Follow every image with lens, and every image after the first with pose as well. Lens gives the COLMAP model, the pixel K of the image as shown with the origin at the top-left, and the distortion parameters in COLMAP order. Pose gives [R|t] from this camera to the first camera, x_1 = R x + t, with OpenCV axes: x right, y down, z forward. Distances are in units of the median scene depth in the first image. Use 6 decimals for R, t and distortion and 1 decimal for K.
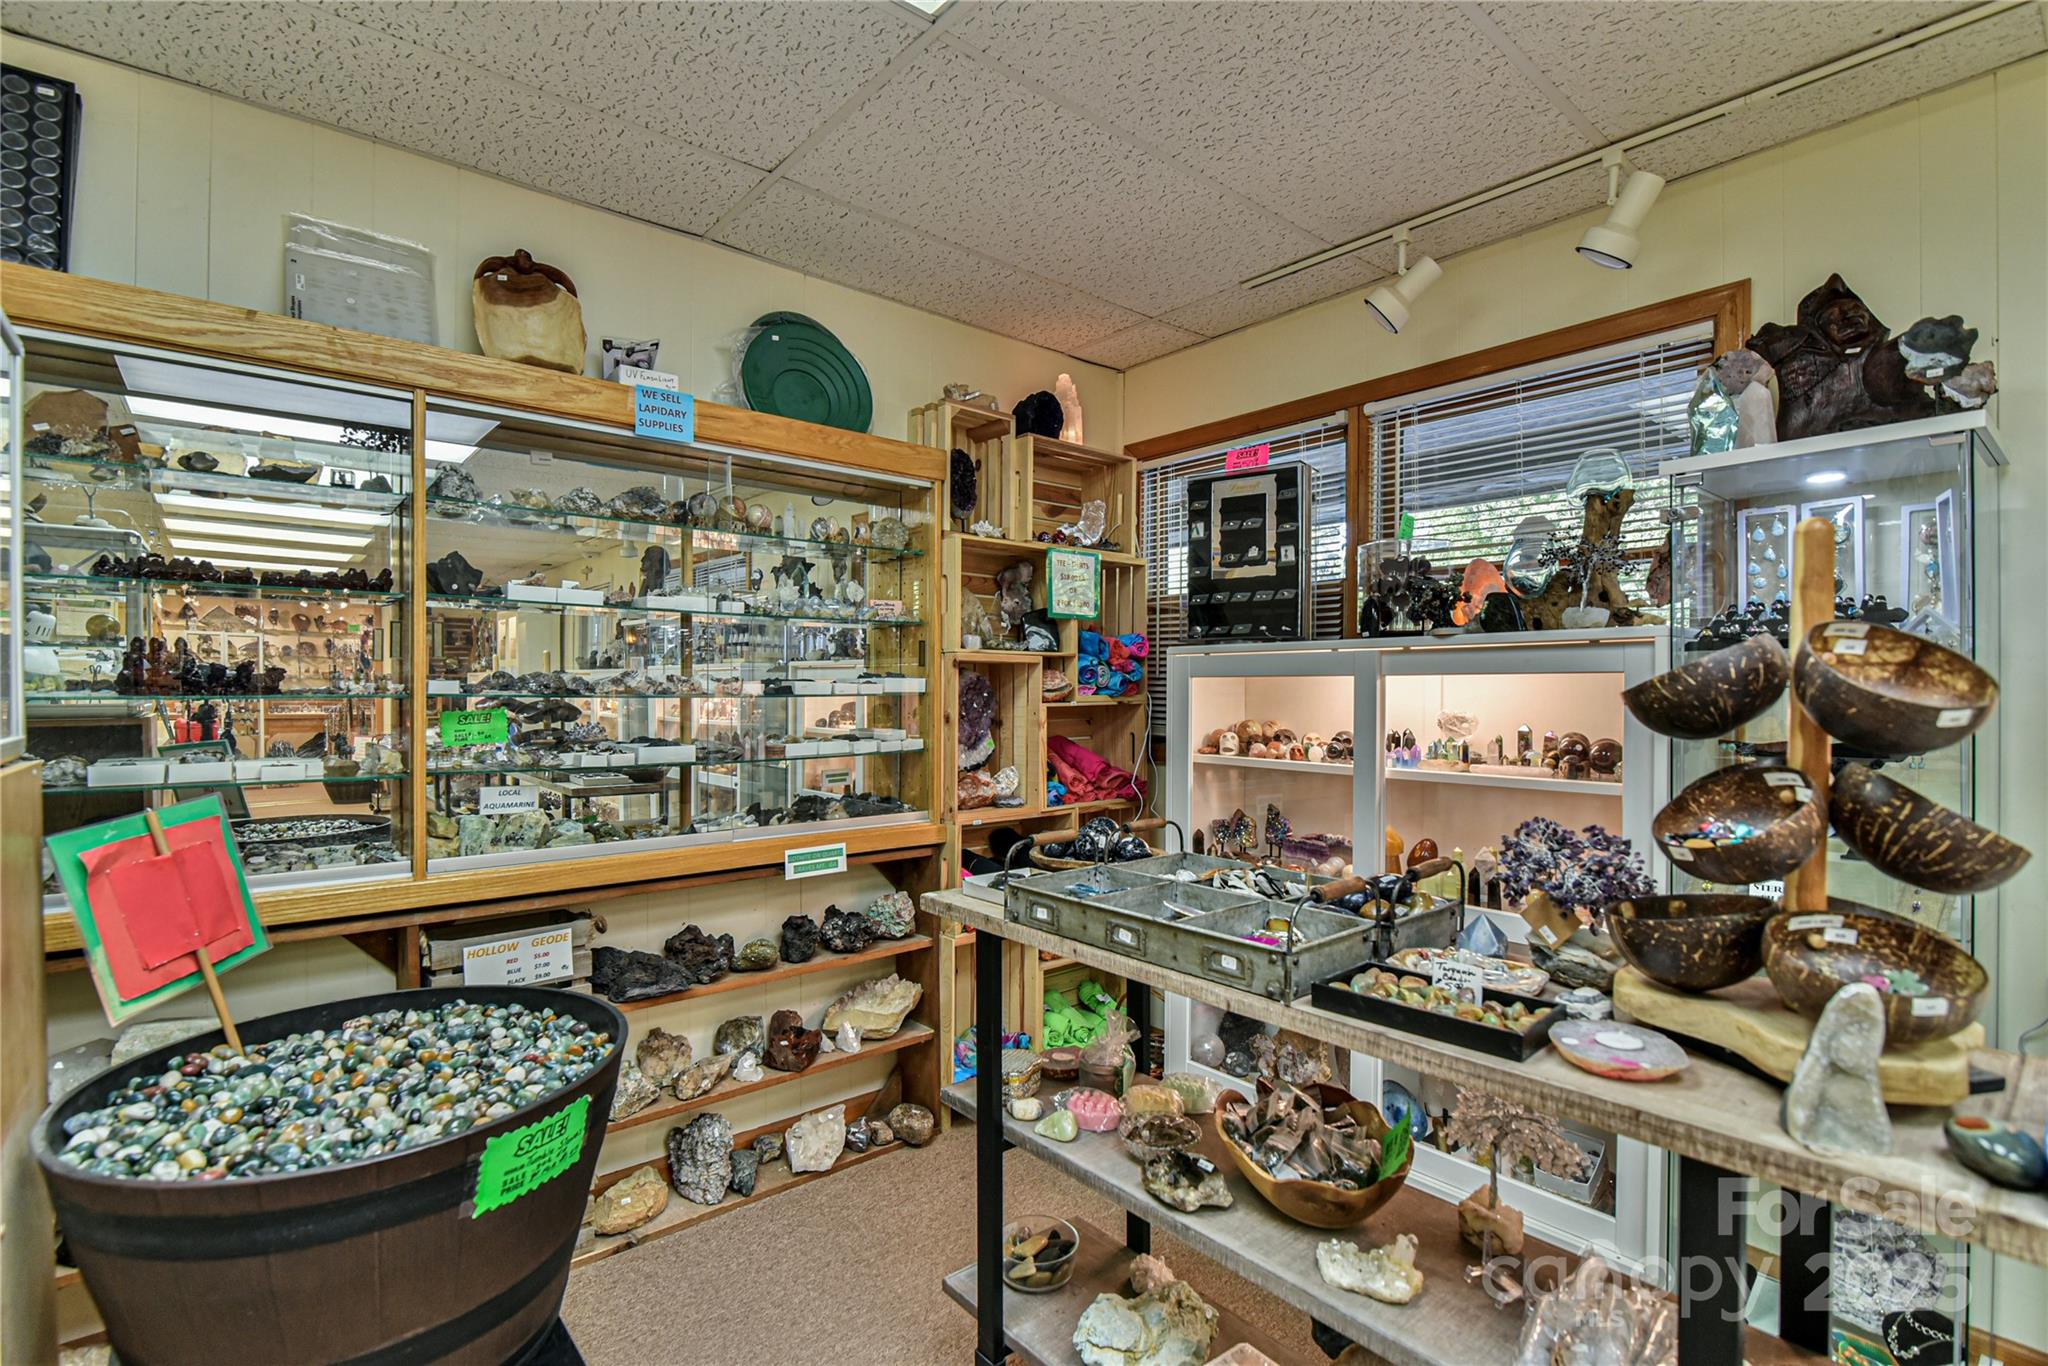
lens RADIAL K [[909.2, 0, 999.6], [0, 909.2, 694.9], [0, 0, 1]] dist [-0.035257, 0.007328]
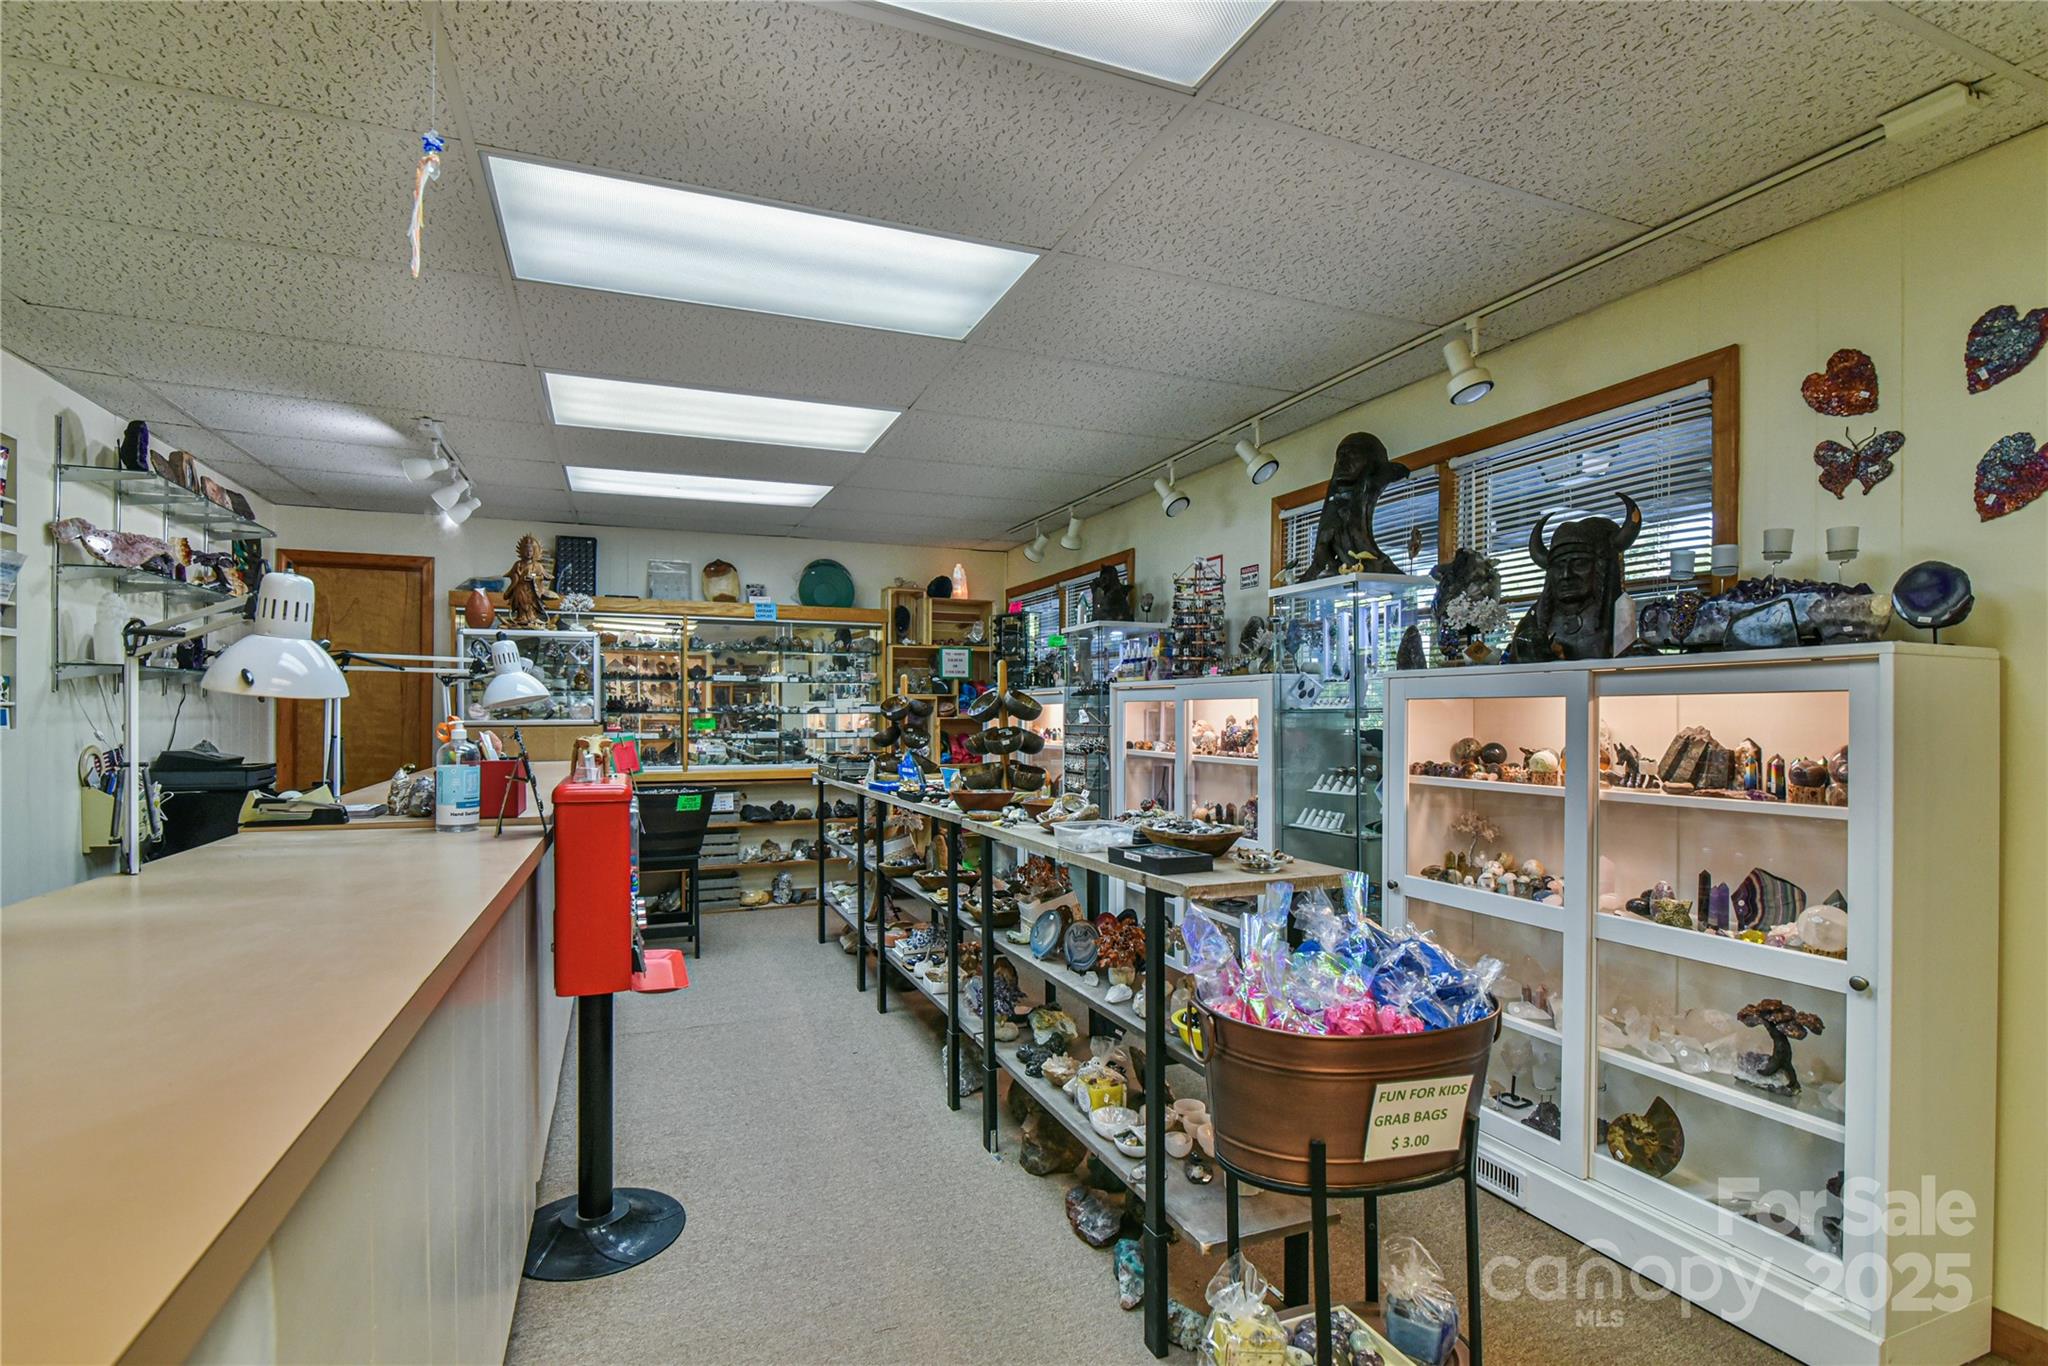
lens RADIAL K [[959.8, 0, 1022.4], [0, 959.8, 714.3], [0, 0, 1]] dist [-0.020494, -0.000166]
pose [[0.952564, 0.001895, -0.304331, 1.014439], [-0.001734, 0.999998, 0.000798, -0.000931], [0.304332, -0.000232, 0.952566, -1.242426]]
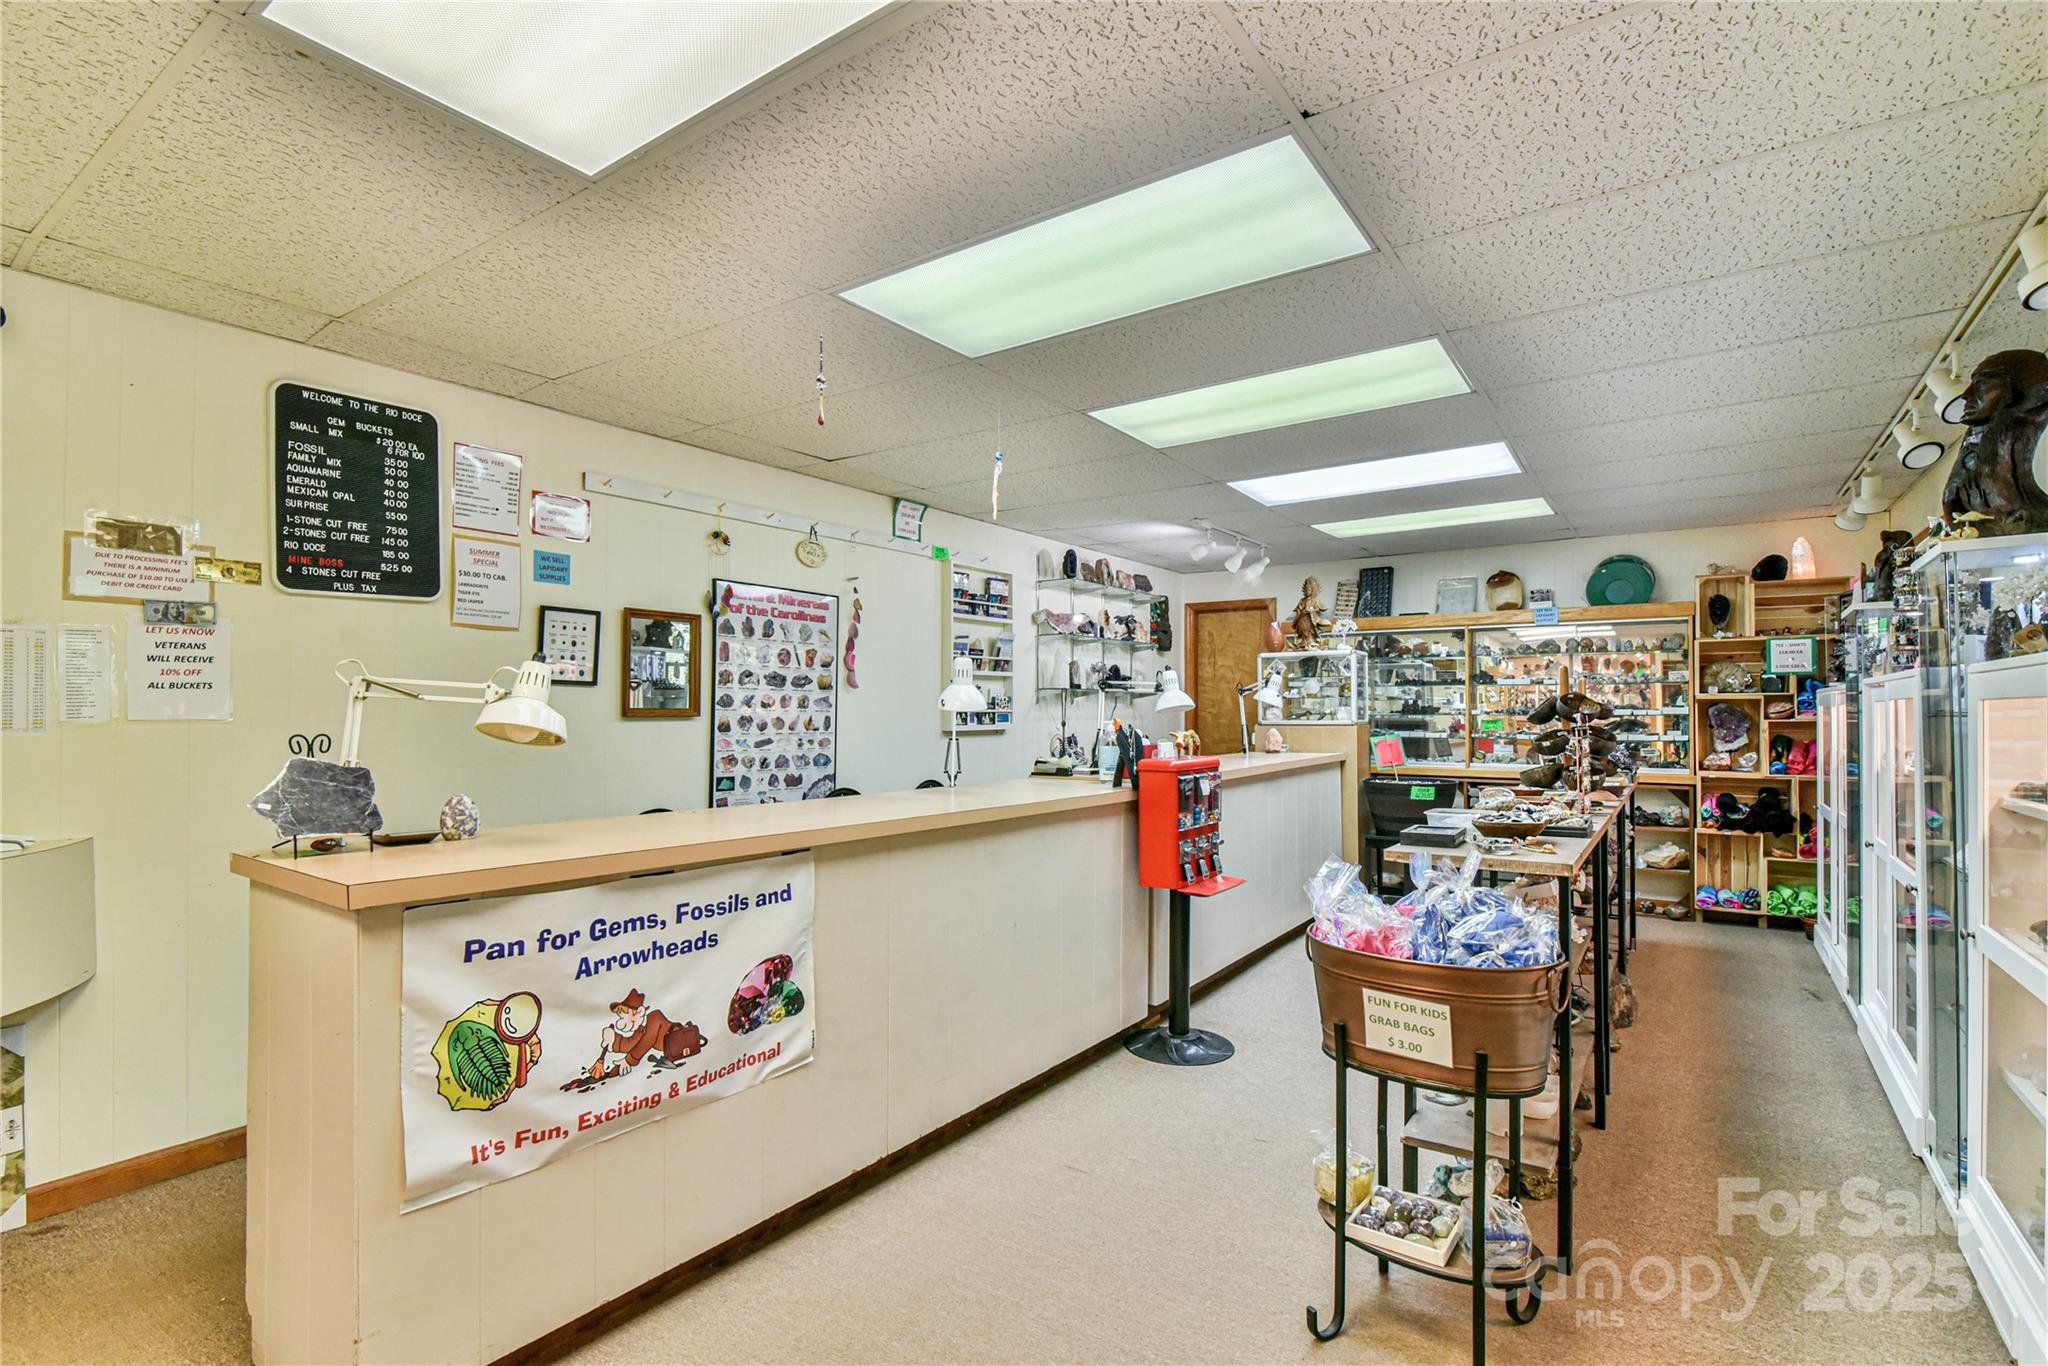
lens RADIAL K [[967.6, 0, 996.9], [0, 967.6, 702.7], [0, 0, 1]] dist [-0.021033, 0.000441]
pose [[0.250071, -0.010295, -0.968173, 1.681791], [-0.000237, 0.999943, -0.010694, -0.005489], [0.968227, 0.002904, 0.250055, -1.133402]]
